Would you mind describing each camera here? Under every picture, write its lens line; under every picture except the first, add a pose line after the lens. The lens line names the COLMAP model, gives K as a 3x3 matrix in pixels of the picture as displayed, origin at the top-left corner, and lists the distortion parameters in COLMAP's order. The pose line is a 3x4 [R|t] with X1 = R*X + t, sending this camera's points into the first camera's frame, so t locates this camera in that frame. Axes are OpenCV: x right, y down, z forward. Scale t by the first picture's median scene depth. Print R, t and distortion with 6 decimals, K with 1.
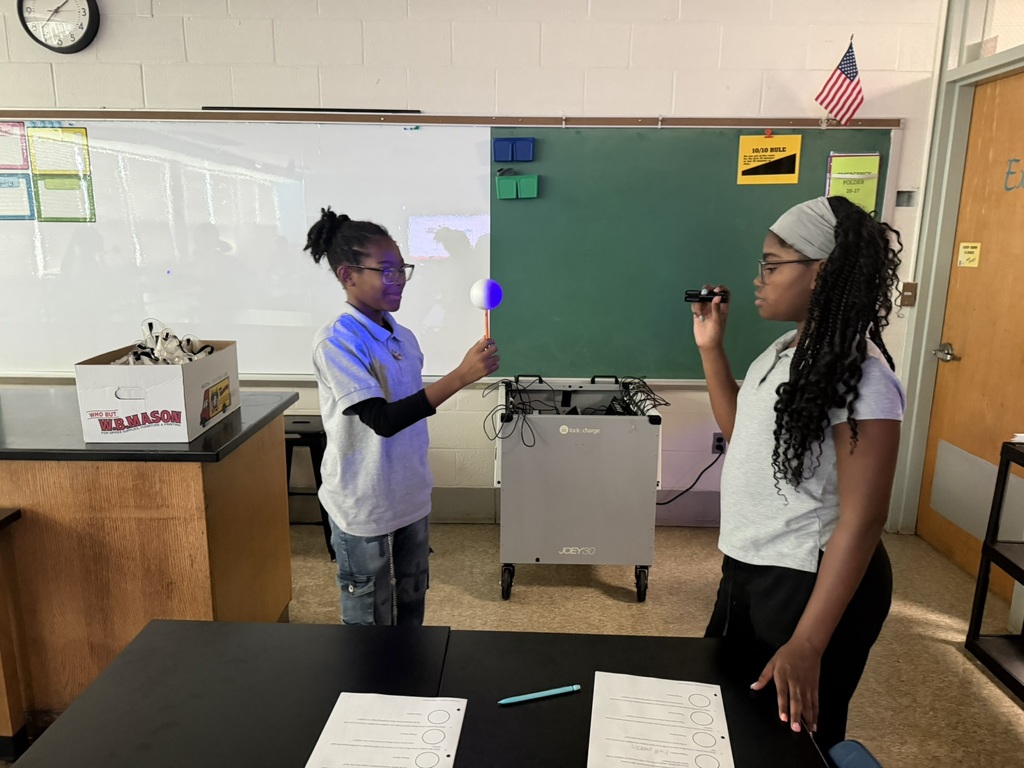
lens RADIAL K [[724.8, 0, 510.8], [0, 724.8, 381.8], [0, 0, 1]] dist [0.040509, -0.041509]
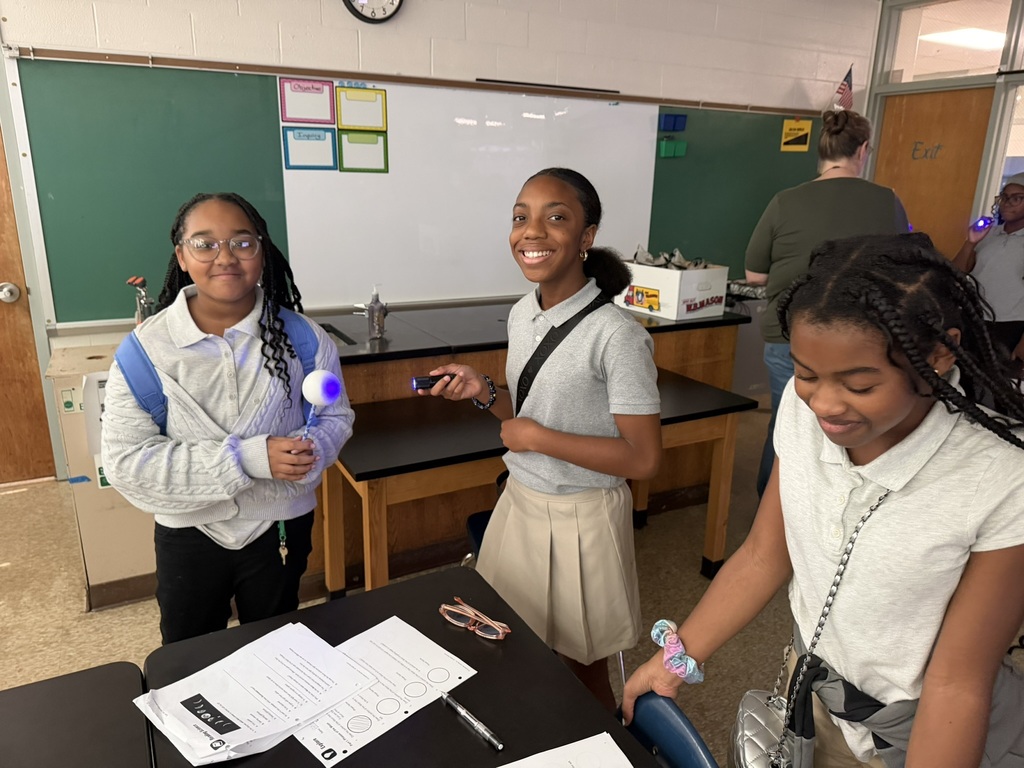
lens RADIAL K [[724.8, 0, 511.6], [0, 724.8, 386.3], [0, 0, 1]] dist [0.040509, -0.041509]
pose [[0.877698, -0.127165, 0.462033, -1.006944], [0.087238, 0.990438, 0.106876, 0.014822], [-0.471206, -0.053498, 0.880399, -0.147401]]
